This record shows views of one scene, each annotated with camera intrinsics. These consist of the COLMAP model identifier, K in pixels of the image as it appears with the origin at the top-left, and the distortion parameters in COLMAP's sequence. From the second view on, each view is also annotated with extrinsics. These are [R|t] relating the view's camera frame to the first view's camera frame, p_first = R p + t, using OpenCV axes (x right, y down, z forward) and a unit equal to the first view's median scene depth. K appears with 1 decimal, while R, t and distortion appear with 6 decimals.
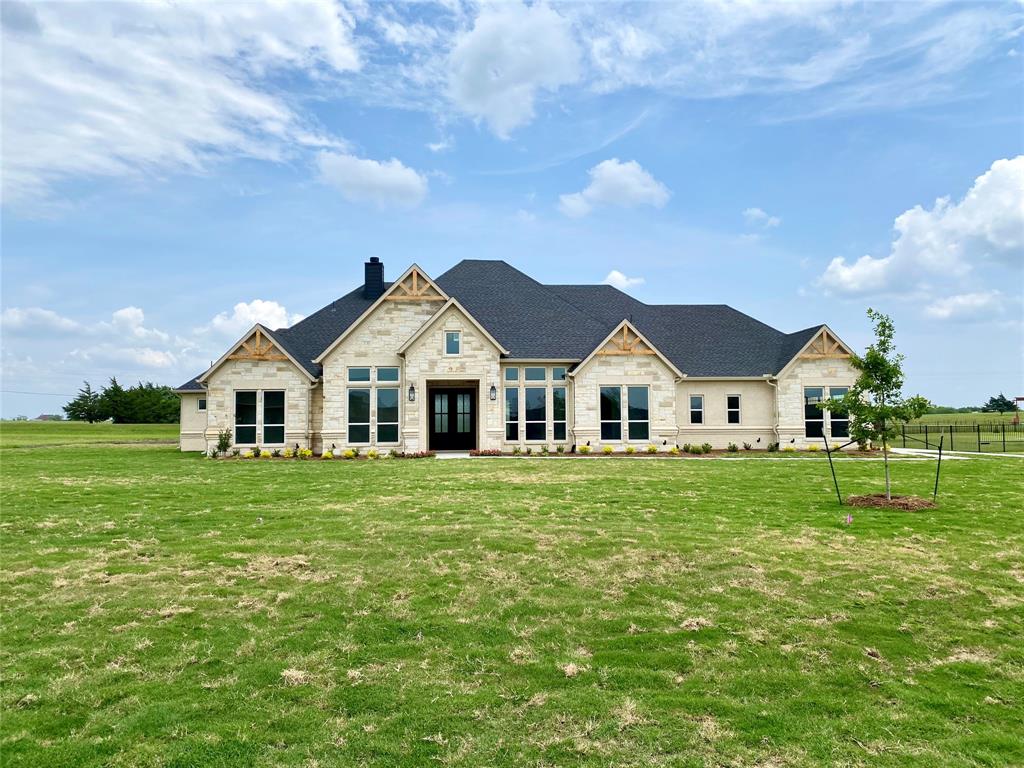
lens RADIAL K [[812.8, 0, 512.0], [0, 812.8, 384.0], [0, 0, 1]] dist [0.059927, -0.006026]
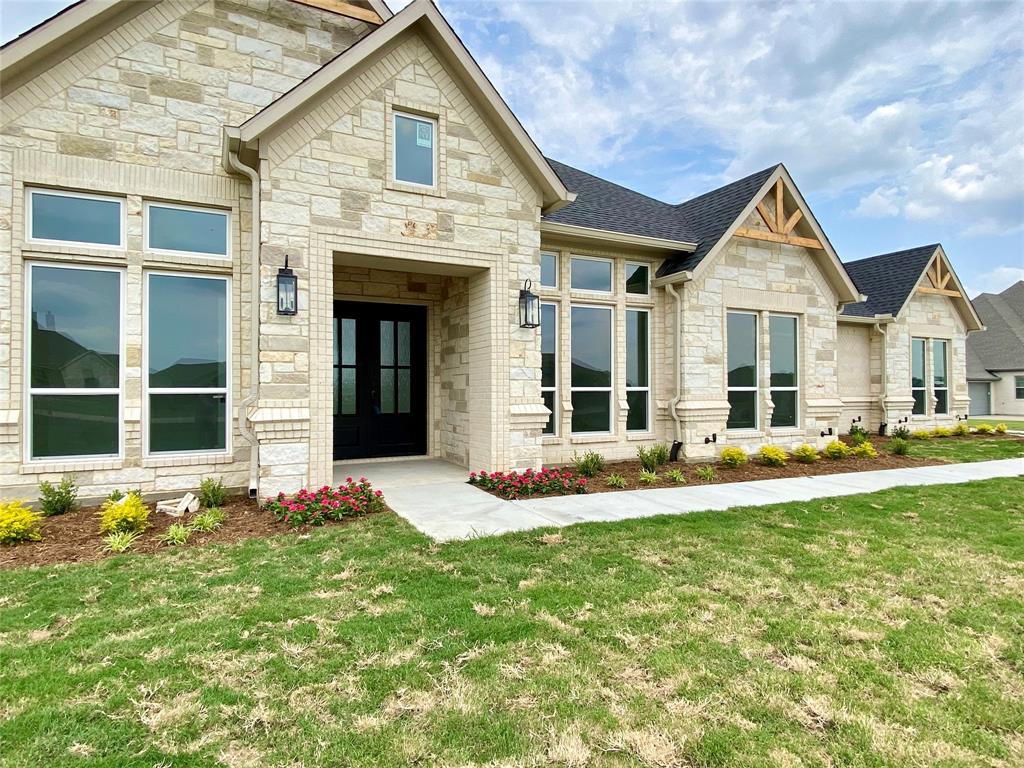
lens RADIAL K [[568.9, 0, 512.0], [0, 568.9, 384.0], [0, 0, 1]] dist [0.050984, -0.044158]
pose [[0.927872, 0.009661, 0.372773, -0.119258], [-0.021295, 0.999406, 0.027105, 0.037104], [-0.372289, -0.033088, 0.927527, 0.744317]]
